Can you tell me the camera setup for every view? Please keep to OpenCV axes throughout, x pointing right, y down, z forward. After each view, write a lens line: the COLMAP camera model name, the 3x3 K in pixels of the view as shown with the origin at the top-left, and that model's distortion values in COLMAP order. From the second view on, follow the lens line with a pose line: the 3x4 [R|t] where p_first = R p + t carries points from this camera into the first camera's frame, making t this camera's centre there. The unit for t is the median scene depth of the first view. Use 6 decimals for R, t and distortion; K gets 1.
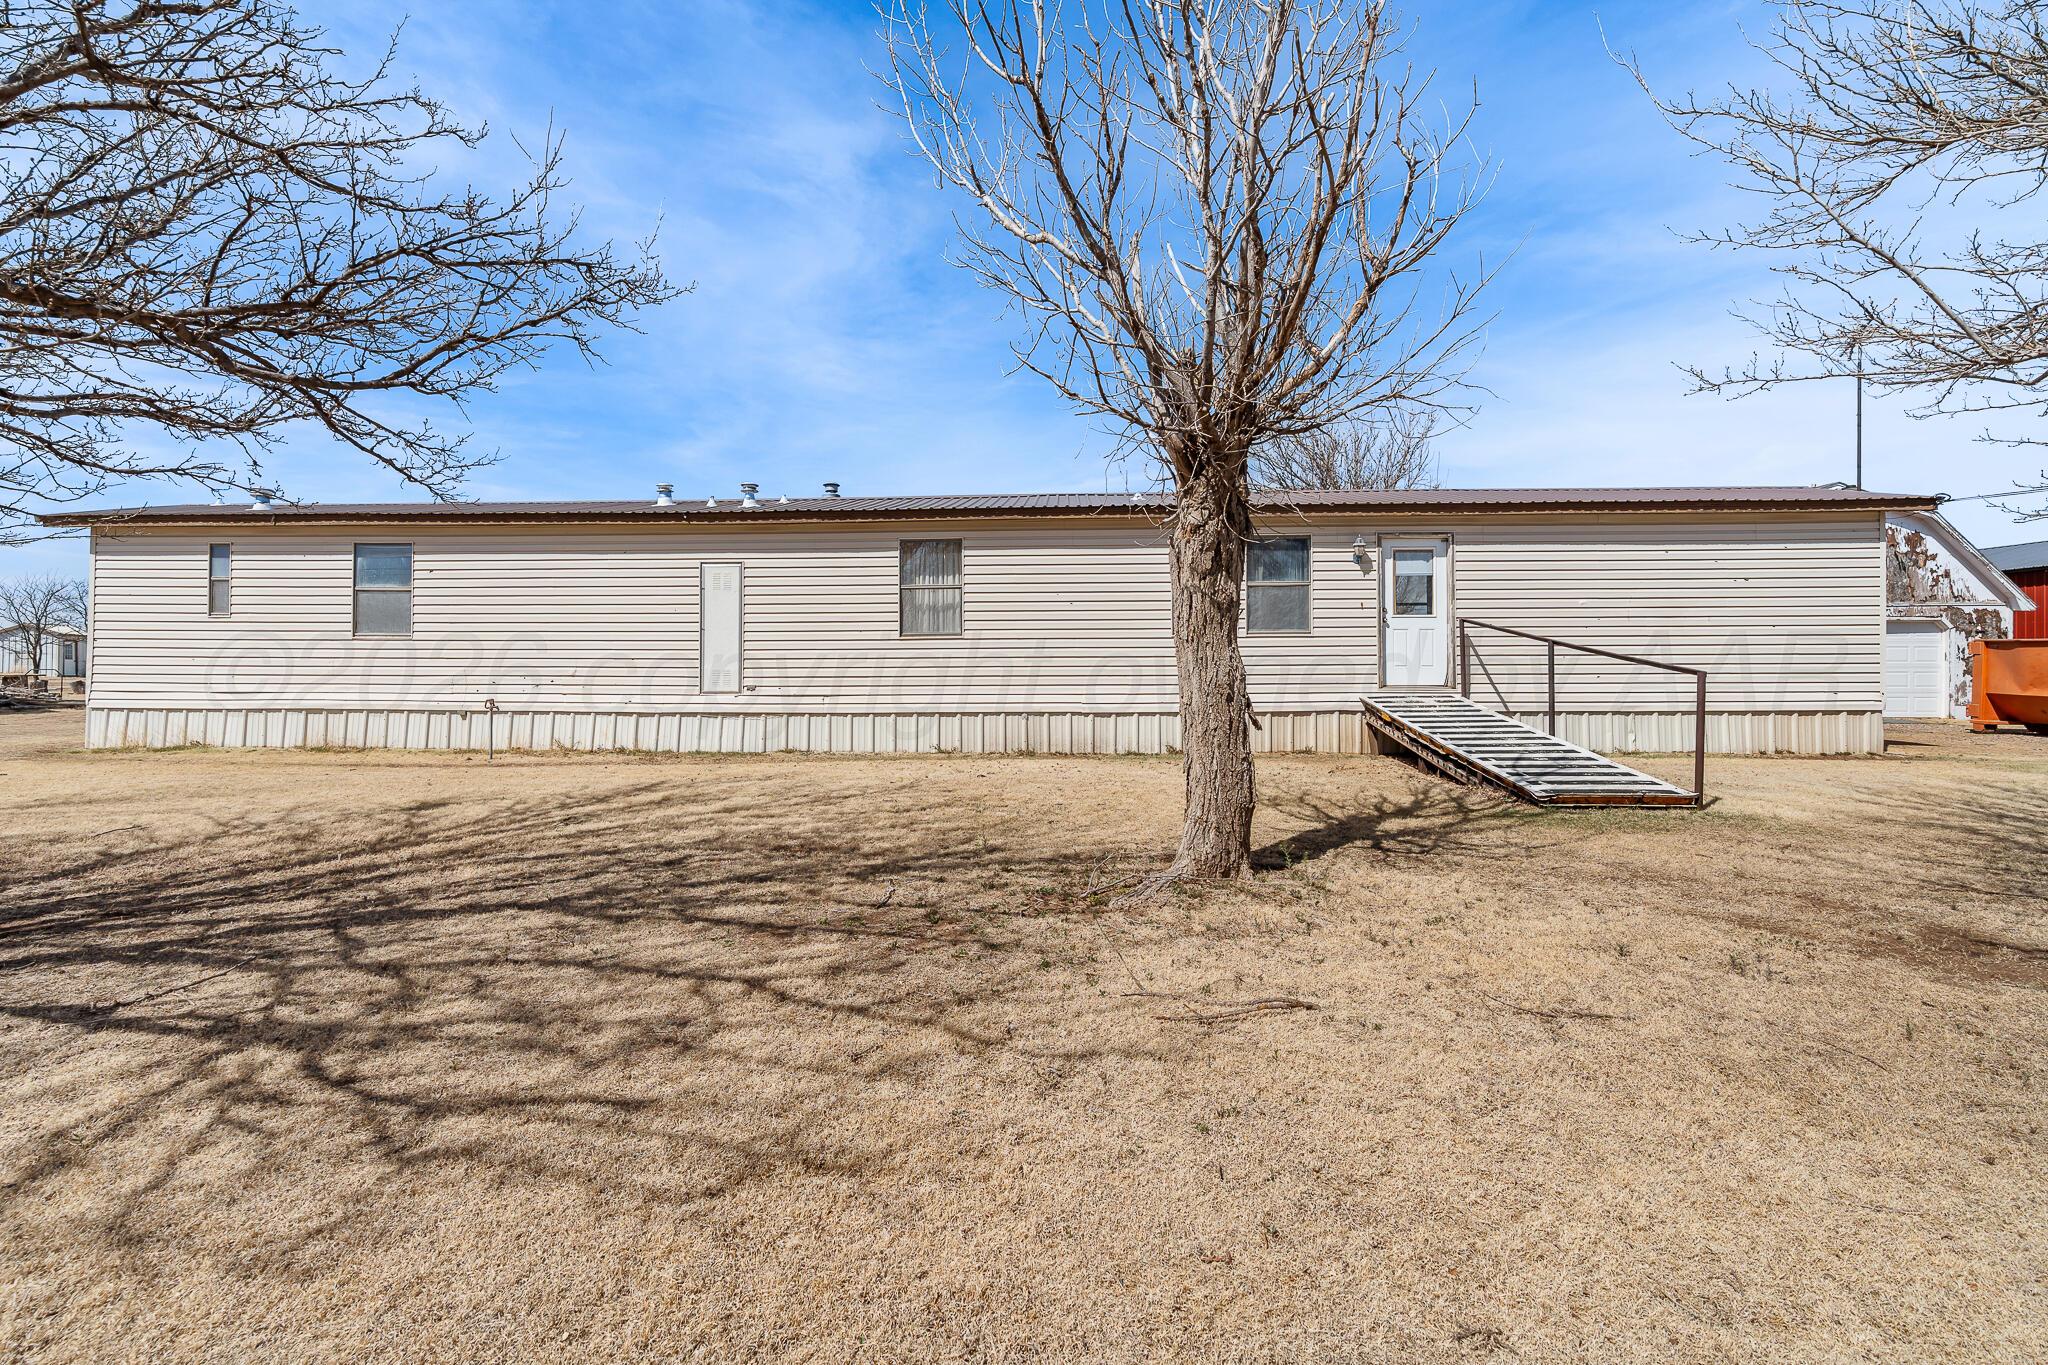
lens RADIAL K [[938.0, 0, 1022.9], [0, 938.0, 673.6], [0, 0, 1]] dist [-0.008089, 0.003997]
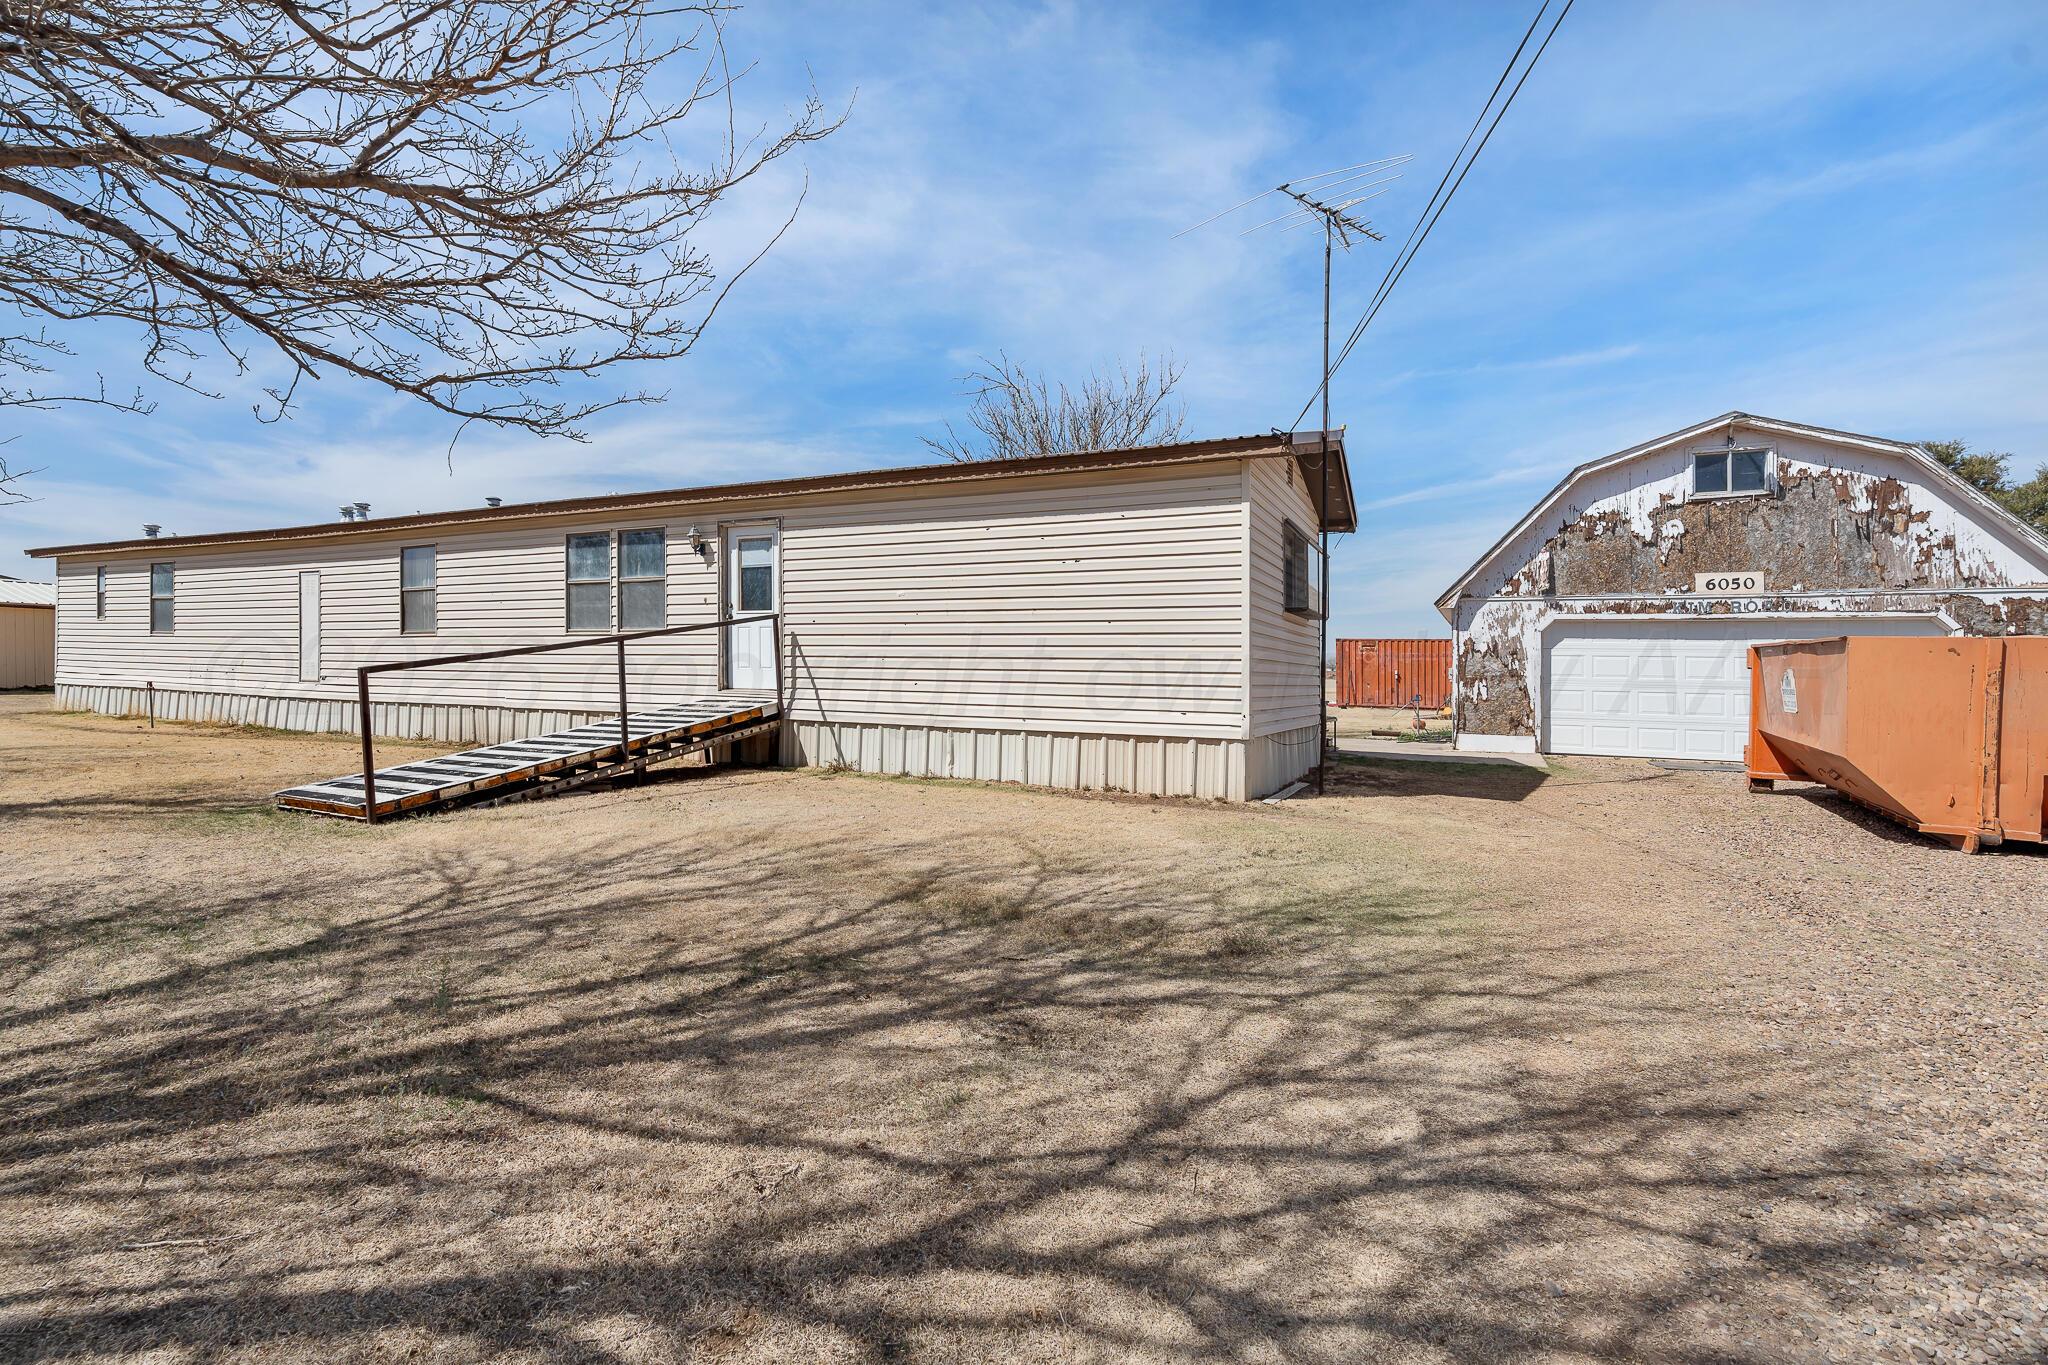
lens RADIAL K [[938.0, 0, 1031.6], [0, 938.0, 645.3], [0, 0, 1]] dist [-0.008089, 0.003997]
pose [[0.920026, 0.006976, -0.391796, 1.011450], [-0.021466, 0.999237, -0.032617, -0.005517], [0.391270, 0.038419, 0.919474, 0.275670]]
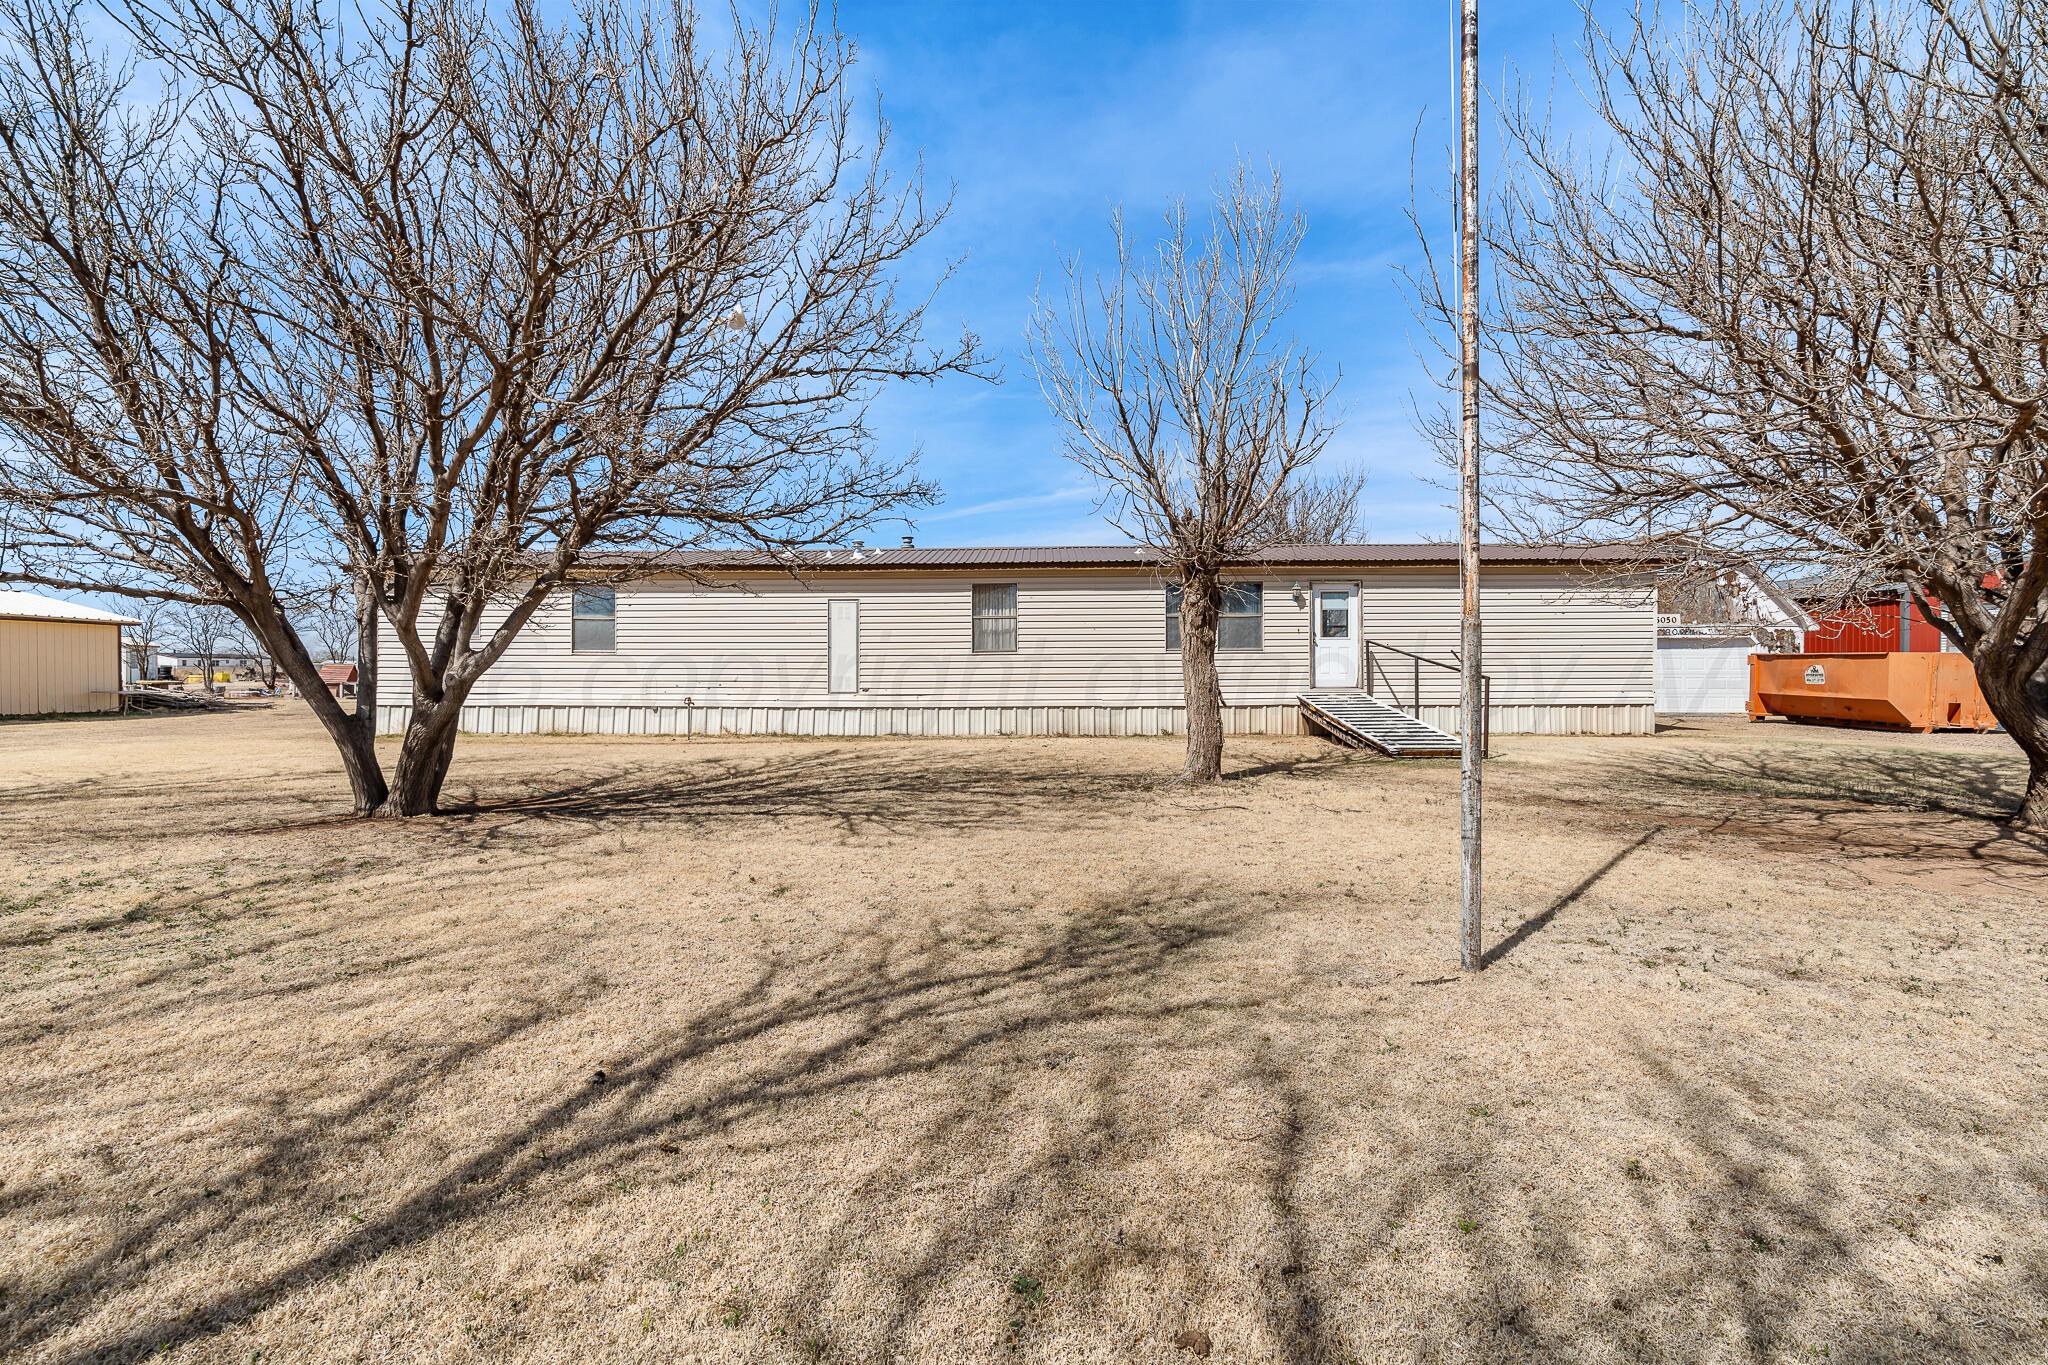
lens RADIAL K [[938.0, 0, 1017.7], [0, 938.0, 687.3], [0, 0, 1]] dist [-0.008089, 0.003997]
pose [[0.999667, -0.001345, 0.025766, -0.100442], [0.001174, 0.999977, 0.006678, 0.002943], [-0.025775, -0.006646, 0.999646, -0.409752]]
